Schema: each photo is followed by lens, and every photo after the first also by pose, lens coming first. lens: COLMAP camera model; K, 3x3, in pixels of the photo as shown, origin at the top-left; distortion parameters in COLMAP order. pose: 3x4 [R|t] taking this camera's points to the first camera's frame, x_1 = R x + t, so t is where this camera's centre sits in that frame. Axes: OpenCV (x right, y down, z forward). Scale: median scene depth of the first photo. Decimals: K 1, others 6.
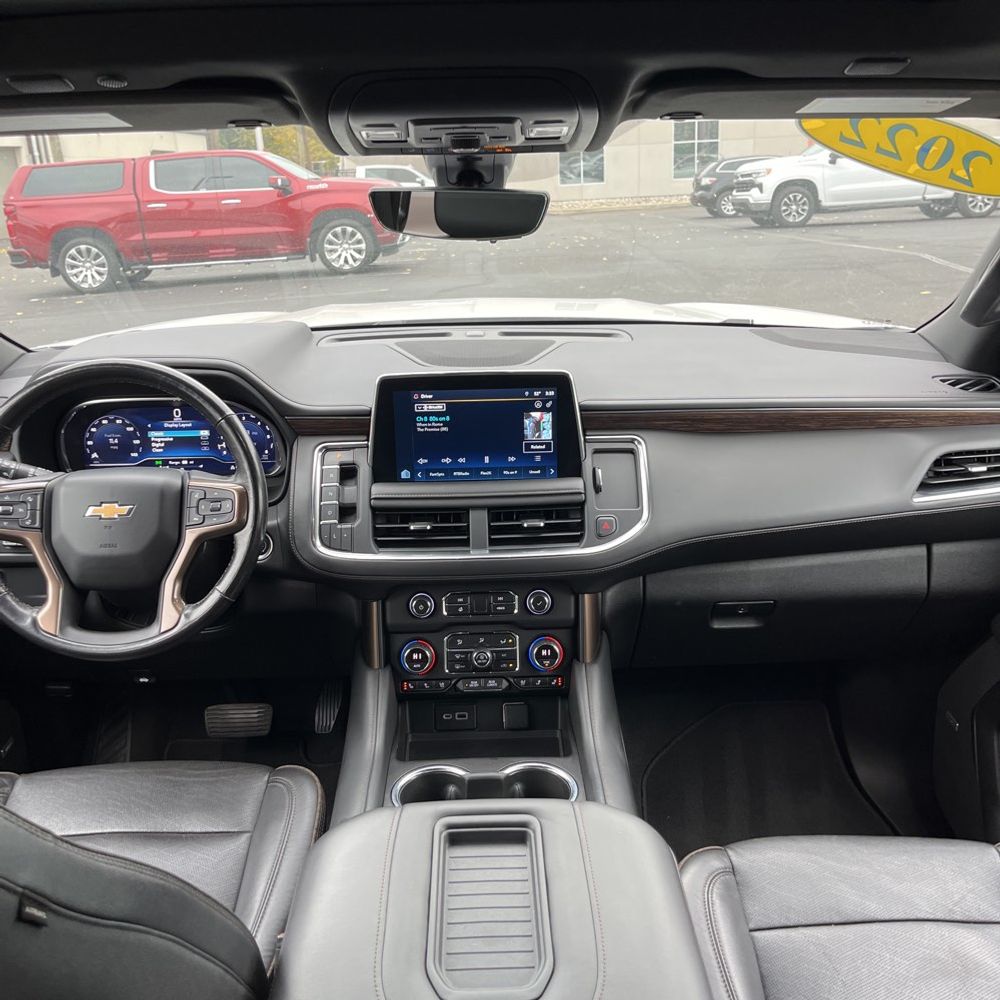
lens RADIAL K [[1013.5, 0, 505.4], [0, 1013.5, 492.5], [0, 0, 1]] dist [0.030383, 0.000000]
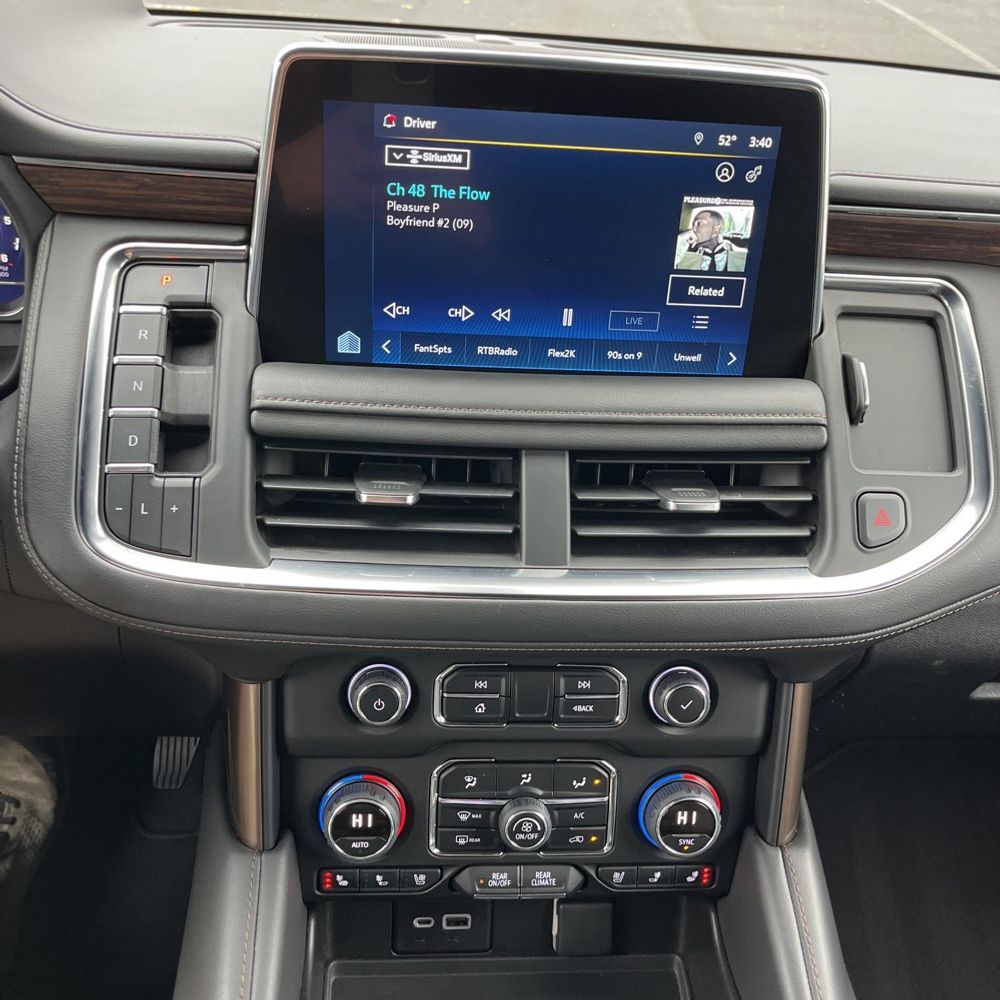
lens RADIAL K [[1013.5, 0, 495.1], [0, 1013.5, 501.8], [0, 0, 1]] dist [0.030383, 0.000000]
pose [[0.995180, 0.049513, 0.084651, -0.074671], [-0.062950, 0.984403, 0.164278, -0.025660], [-0.075197, -0.168815, 0.982775, 0.629287]]
